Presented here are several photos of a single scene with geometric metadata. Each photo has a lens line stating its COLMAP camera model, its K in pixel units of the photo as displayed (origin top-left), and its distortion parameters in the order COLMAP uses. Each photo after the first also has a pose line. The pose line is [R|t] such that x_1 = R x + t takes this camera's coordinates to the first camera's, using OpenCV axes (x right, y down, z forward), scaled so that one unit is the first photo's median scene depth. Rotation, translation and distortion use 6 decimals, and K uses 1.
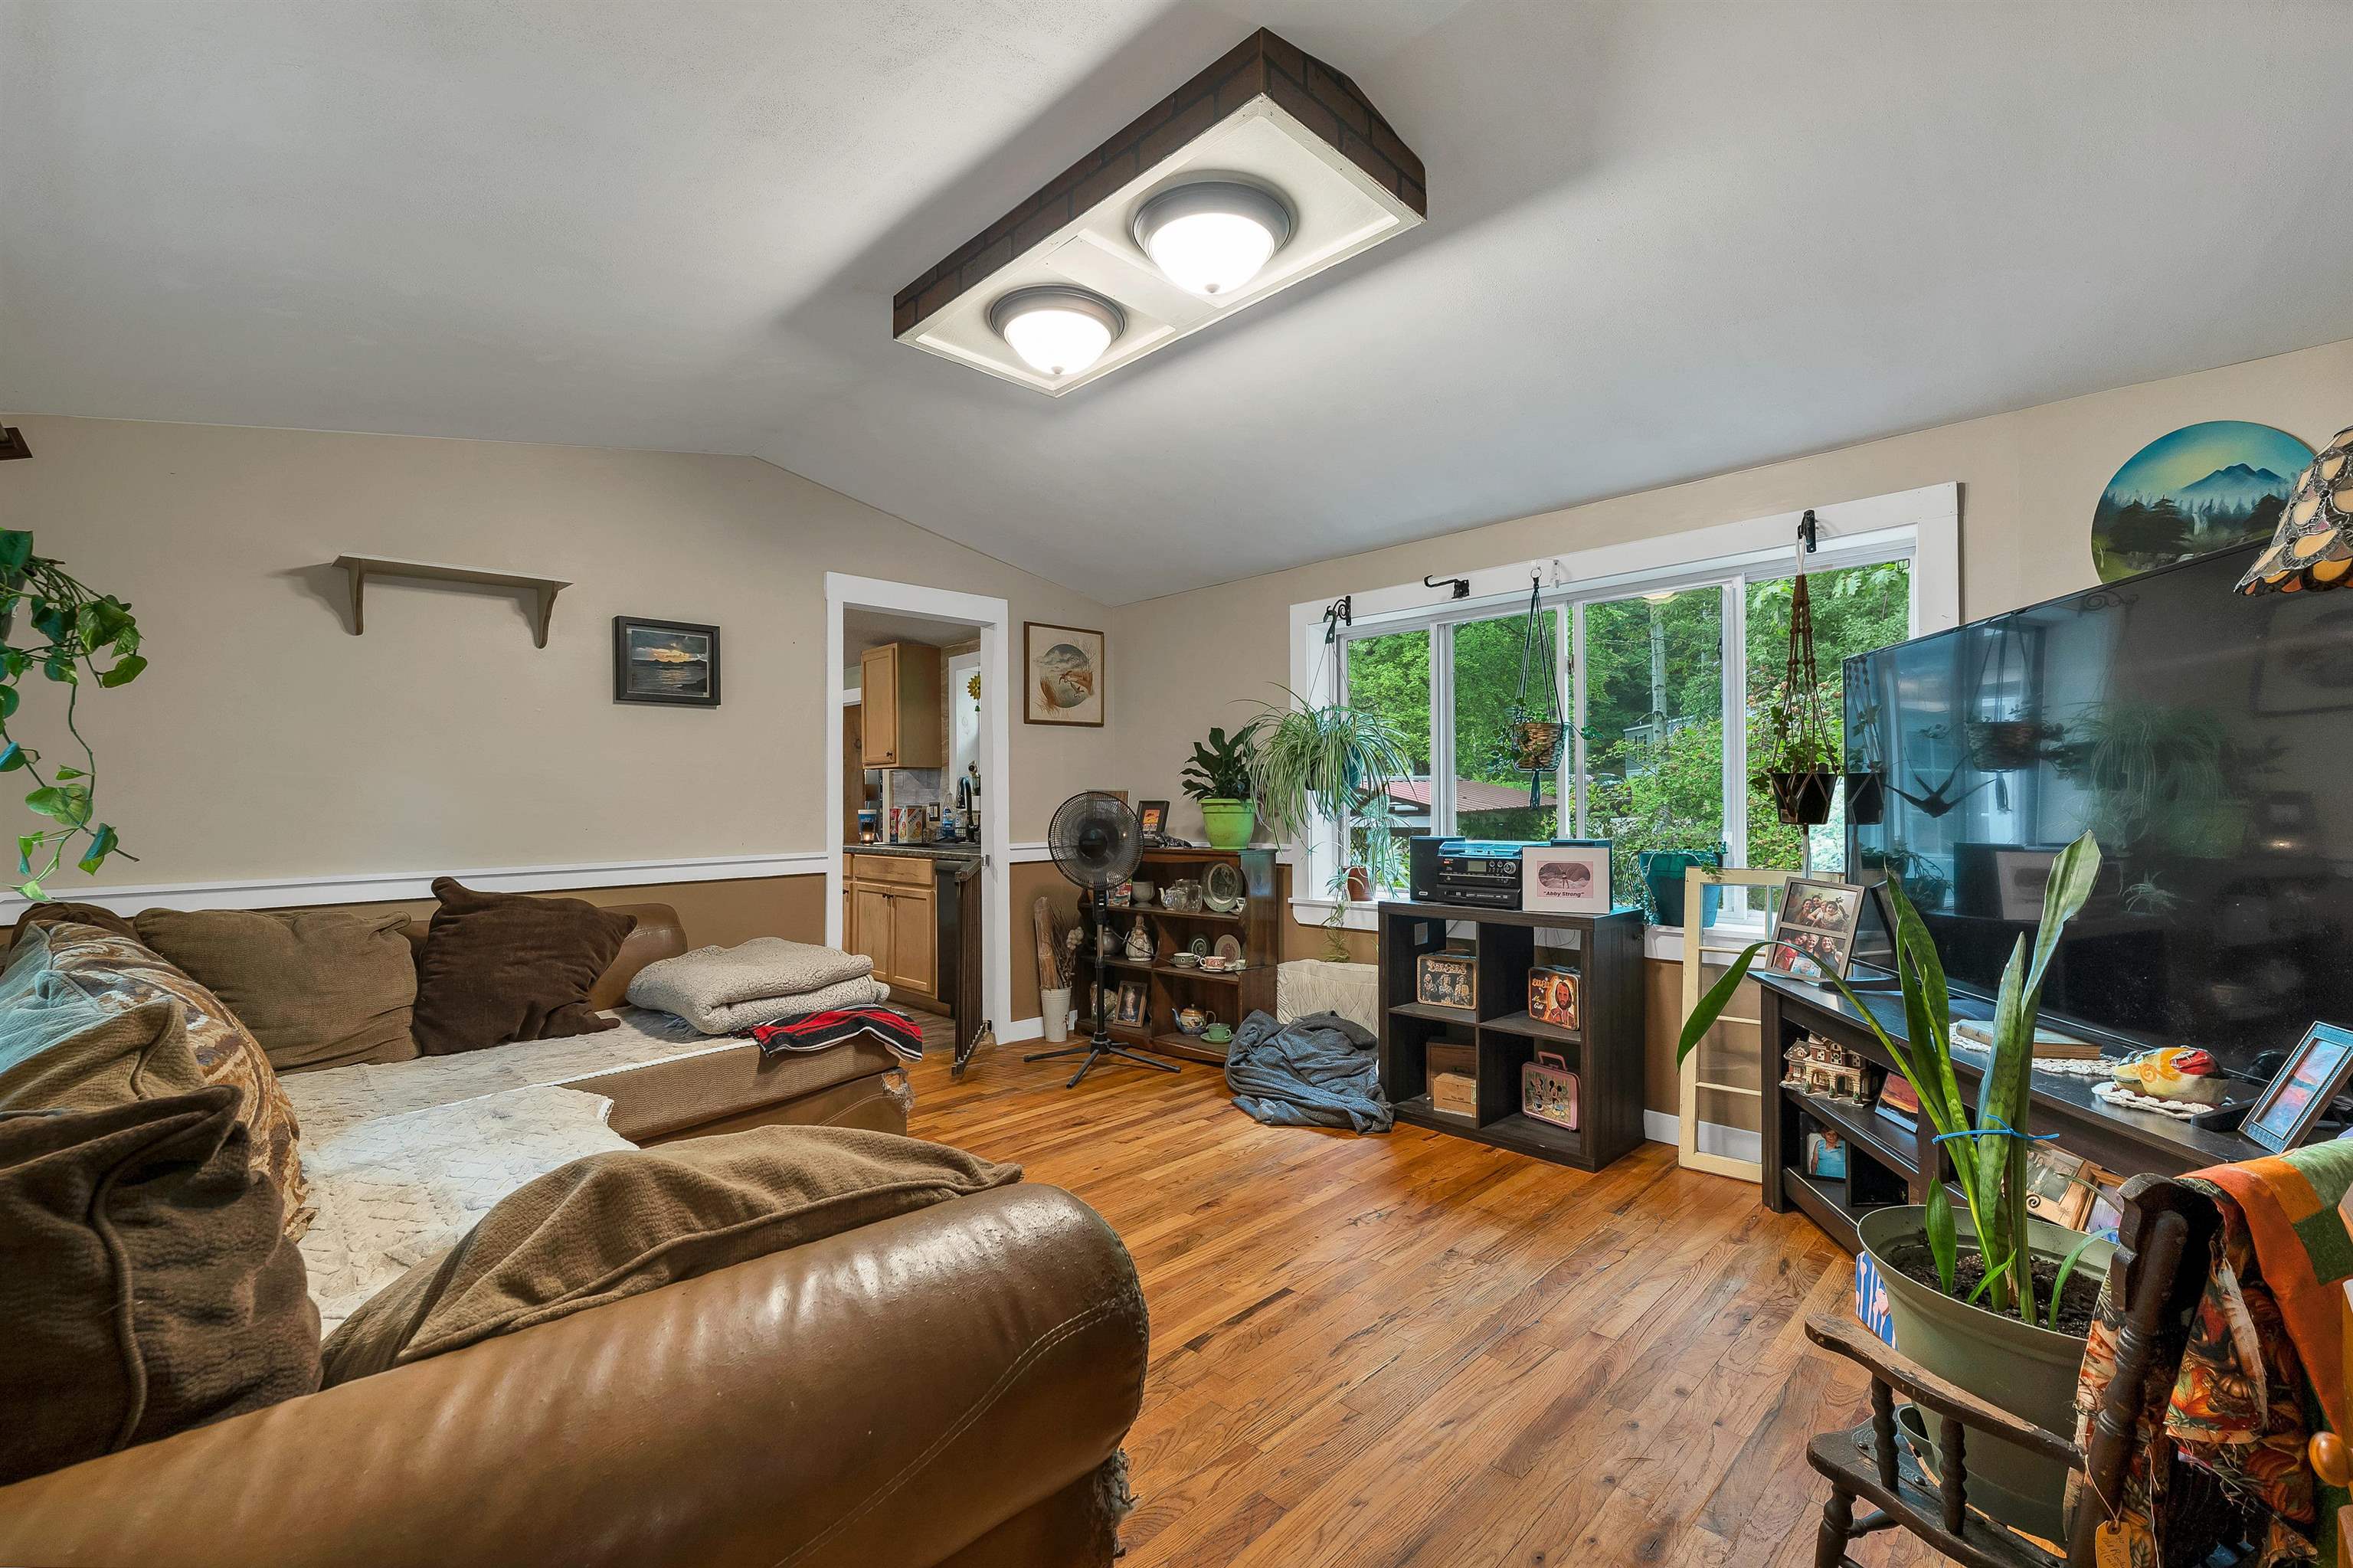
lens RADIAL K [[1000.4, 0, 1186.3], [0, 1000.4, 791.9], [0, 0, 1]] dist [0.001499, 0.000043]
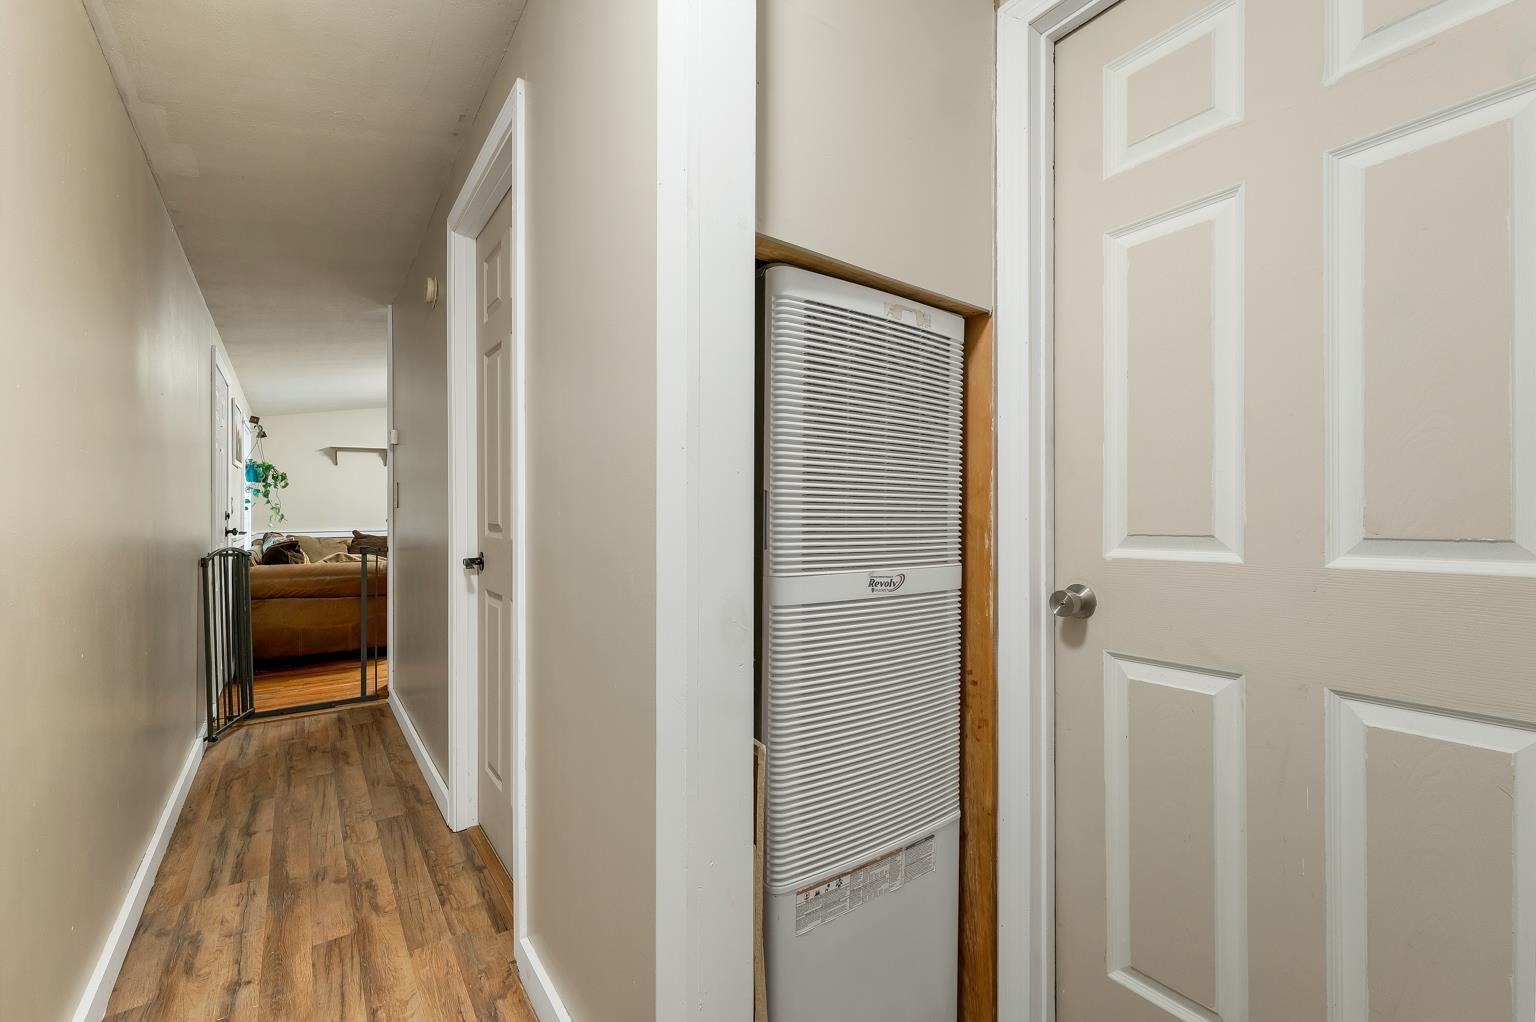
lens RADIAL K [[632.9, 0, 766.1], [0, 632.9, 514.8], [0, 0, 1]] dist [0.002759, -0.000010]
pose [[0.988830, 0.008276, -0.148820, 1.370984], [-0.006752, 0.999919, 0.010744, -0.011205], [0.148897, -0.009619, 0.988806, -1.357907]]
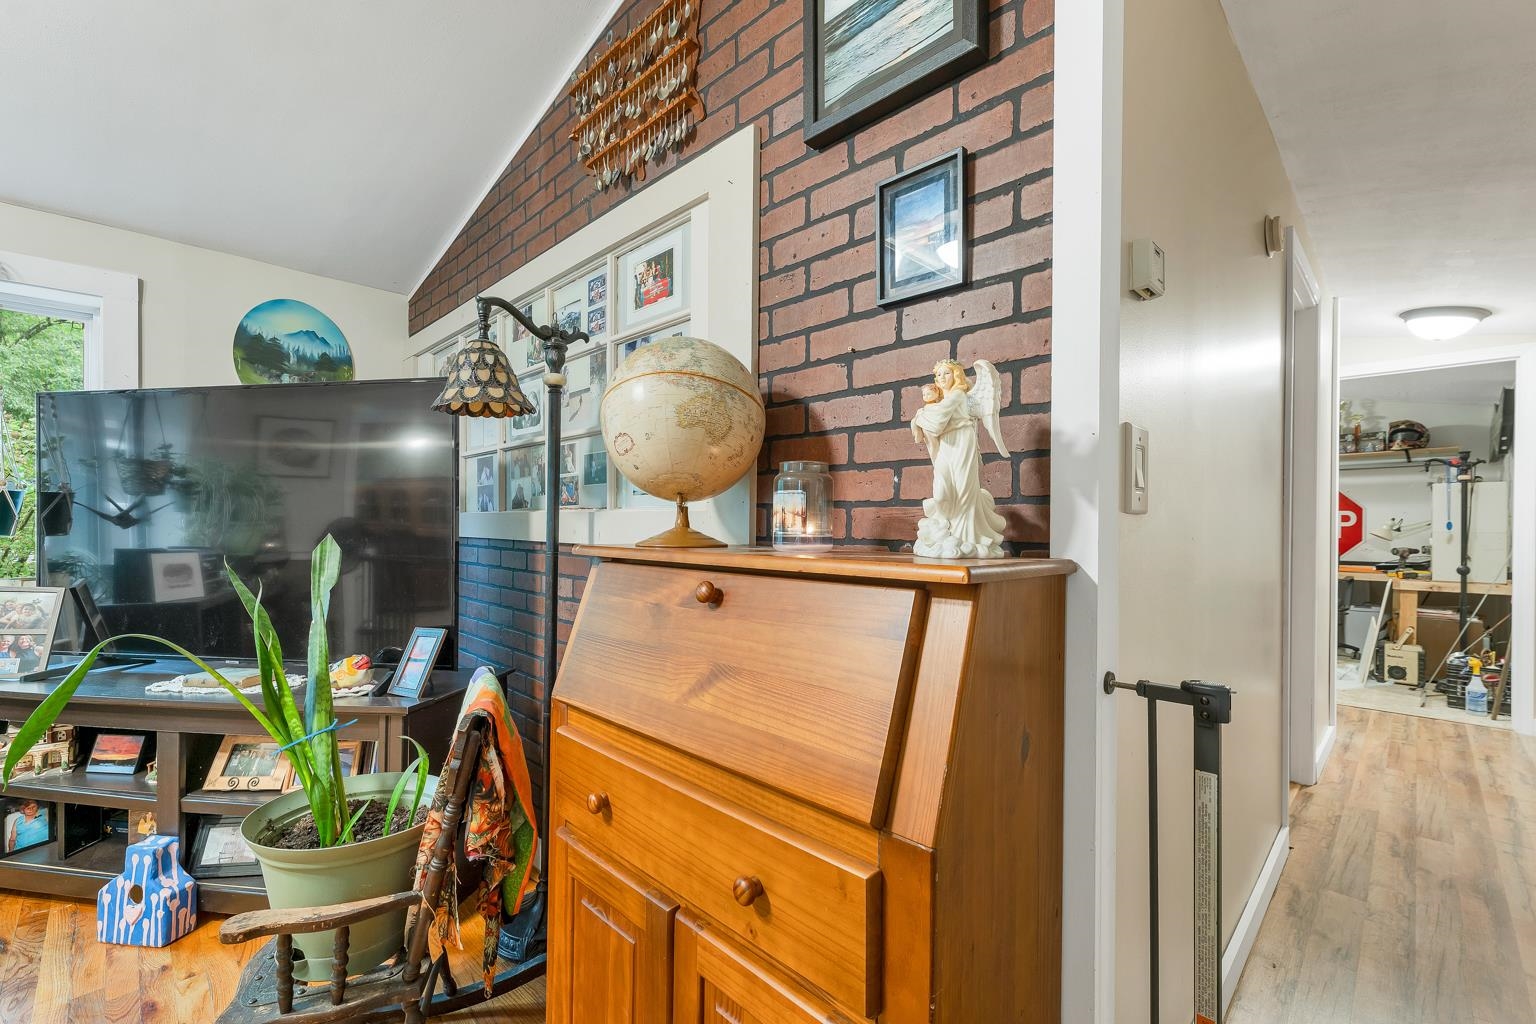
lens RADIAL K [[647.0, 0, 758.9], [0, 647.0, 526.0], [0, 0, 1]] dist [0.001502, -0.000272]
pose [[0.006662, 0.003017, 0.999973, -0.090553], [-0.015947, 0.999869, -0.002911, 0.010879], [-0.999851, -0.015927, 0.006709, 0.178061]]
